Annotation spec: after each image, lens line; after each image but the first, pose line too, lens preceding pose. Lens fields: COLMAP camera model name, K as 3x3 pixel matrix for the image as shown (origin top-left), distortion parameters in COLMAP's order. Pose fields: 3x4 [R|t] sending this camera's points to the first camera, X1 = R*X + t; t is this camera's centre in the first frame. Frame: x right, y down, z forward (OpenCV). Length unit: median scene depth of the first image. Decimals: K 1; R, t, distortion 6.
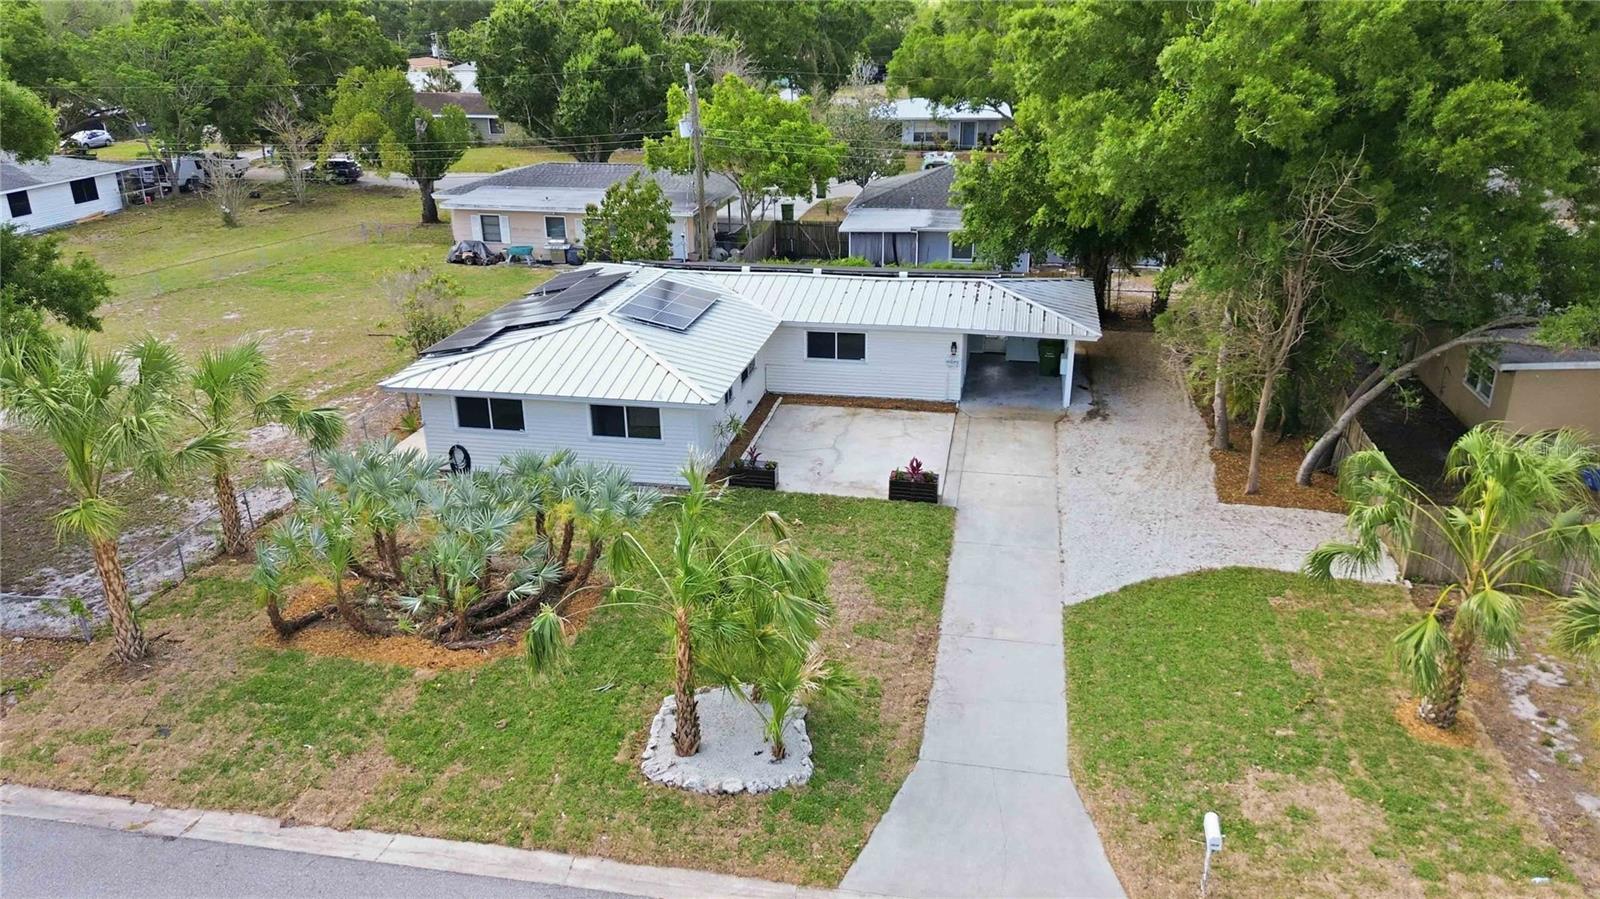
lens RADIAL K [[1139.9, 0, 794.4], [0, 1139.9, 448.3], [0, 0, 1]] dist [0.066189, -0.061242]
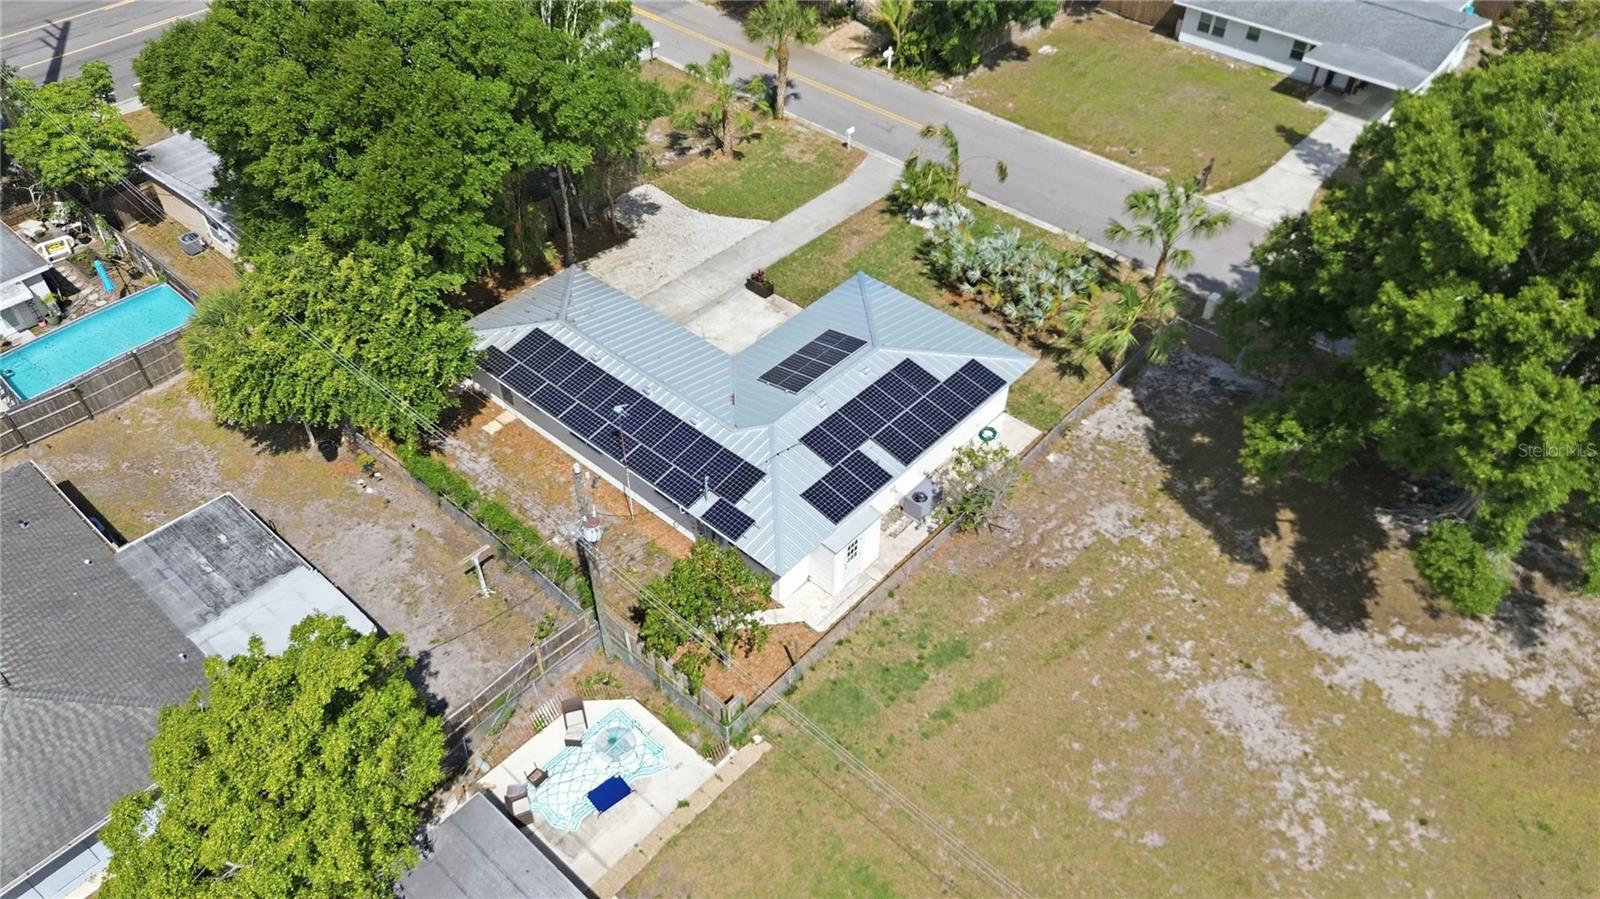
lens RADIAL K [[1139.9, 0, 794.4], [0, 1139.9, 448.3], [0, 0, 1]] dist [0.066189, -0.061242]
pose [[-0.861804, -0.342884, 0.373797, -0.687853], [0.188681, 0.467344, 0.863707, -1.362555], [-0.470843, 0.814874, -0.338064, 1.757256]]
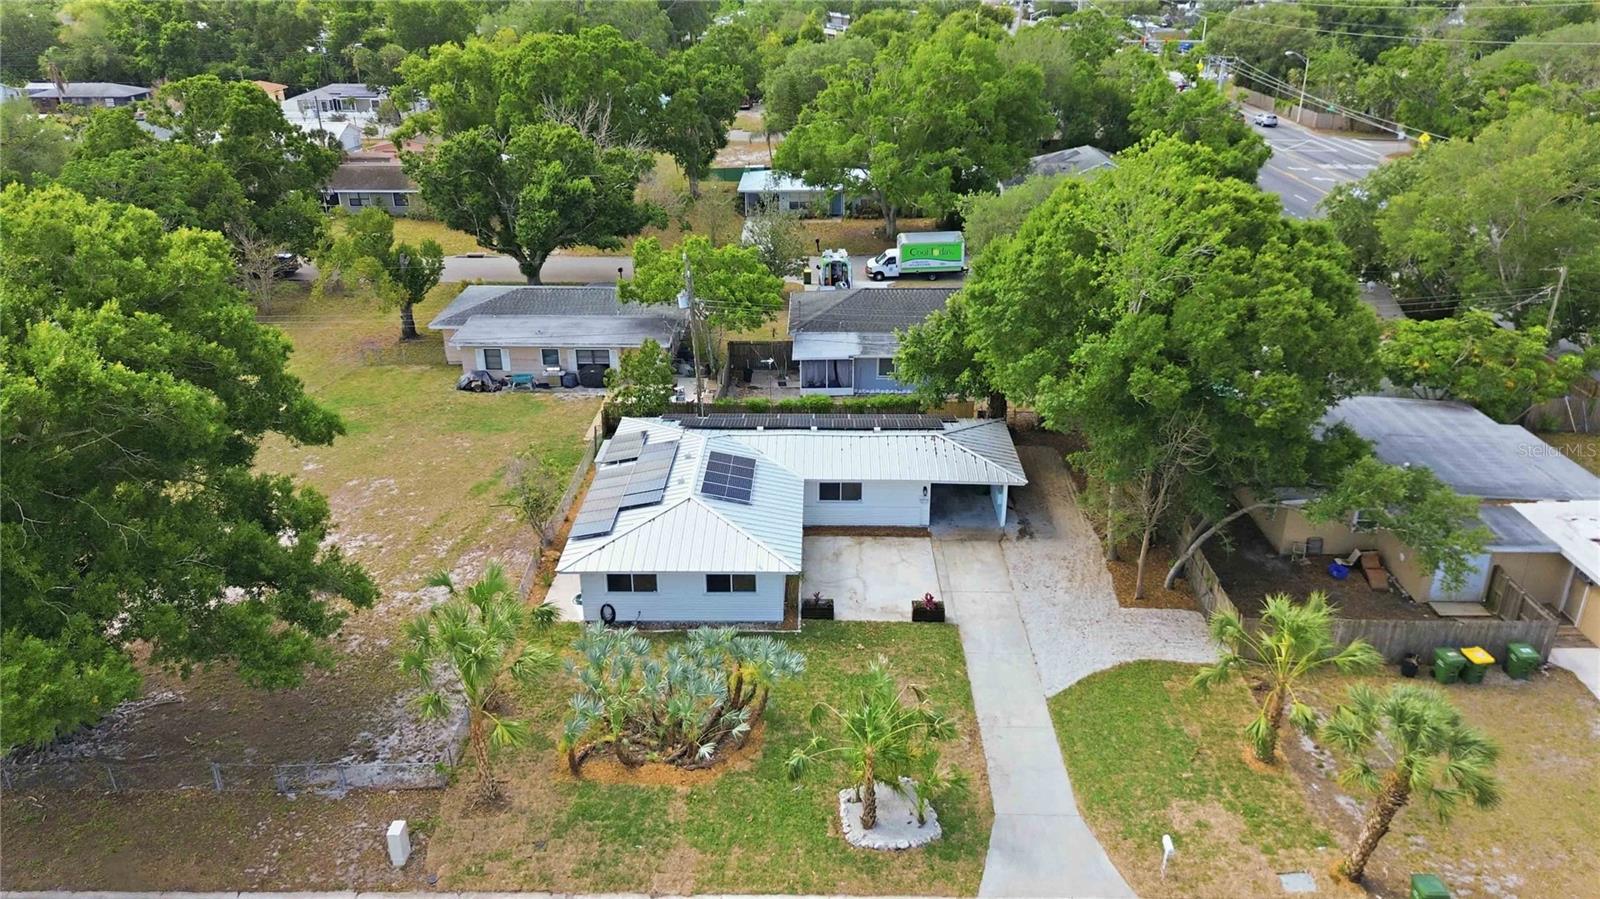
lens RADIAL K [[1139.9, 0, 794.4], [0, 1139.9, 448.3], [0, 0, 1]] dist [0.066189, -0.061242]
pose [[0.984808, -0.064431, 0.161253, -0.290577], [0.058102, 0.997355, 0.043668, -0.251096], [-0.163640, -0.033635, 0.985947, -0.436466]]
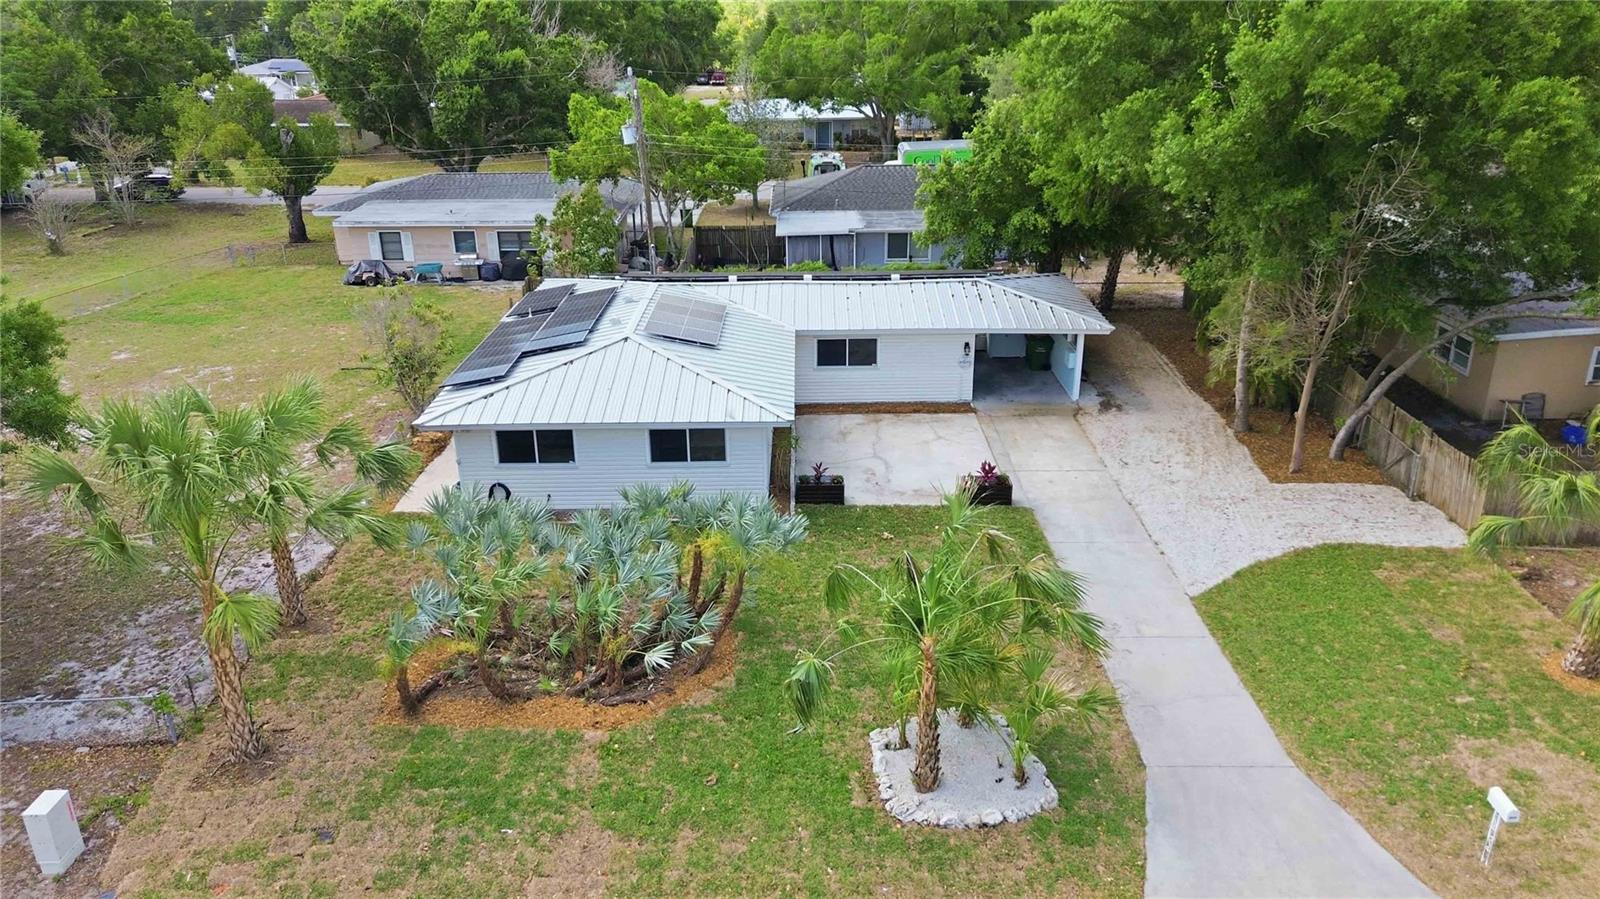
lens RADIAL K [[1139.9, 0, 794.4], [0, 1139.9, 448.3], [0, 0, 1]] dist [0.066189, -0.061242]
pose [[0.981436, -0.070460, 0.178377, -0.229522], [0.070474, 0.997494, 0.006268, -0.020394], [-0.178371, 0.006419, 0.983942, 0.048499]]
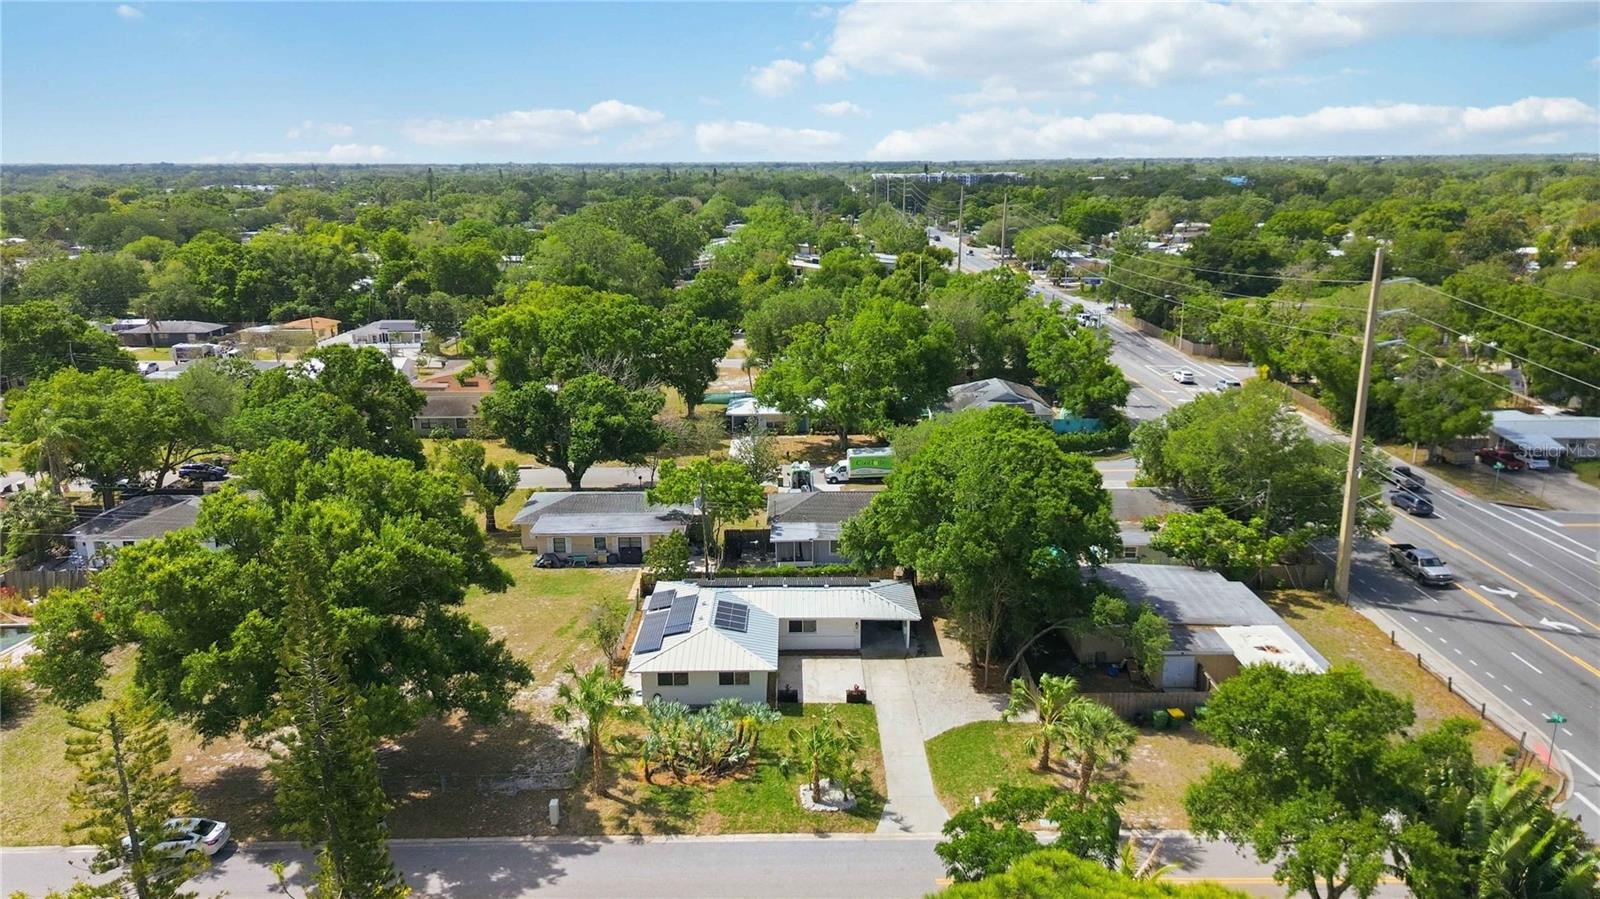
lens RADIAL K [[1139.9, 0, 794.4], [0, 1139.9, 448.3], [0, 0, 1]] dist [0.066189, -0.061242]
pose [[0.980432, -0.044135, 0.191847, -0.456476], [0.068018, 0.990472, -0.119742, -0.202242], [-0.184734, 0.130448, 0.974093, -1.380482]]
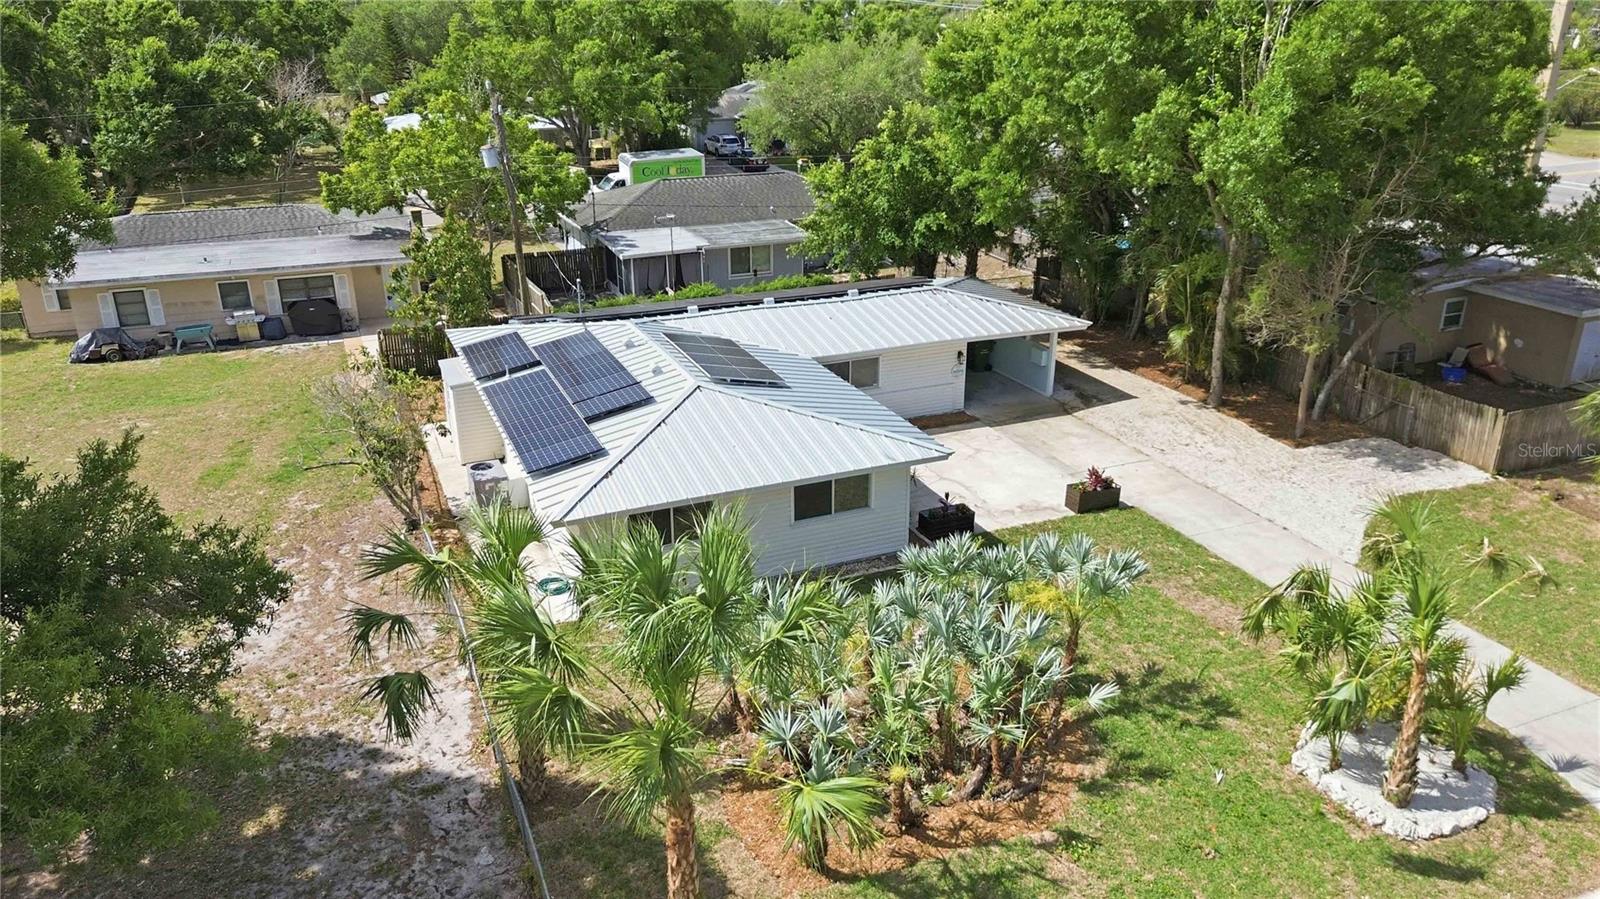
lens RADIAL K [[1136.1, 0, 791.9], [0, 1136.1, 455.8], [0, 0, 1]] dist [0.091295, -0.113966]
pose [[0.824046, -0.202042, 0.529270, -0.617412], [0.201120, 0.977721, 0.060099, -0.110257], [-0.529621, 0.056923, 0.846322, 0.289664]]
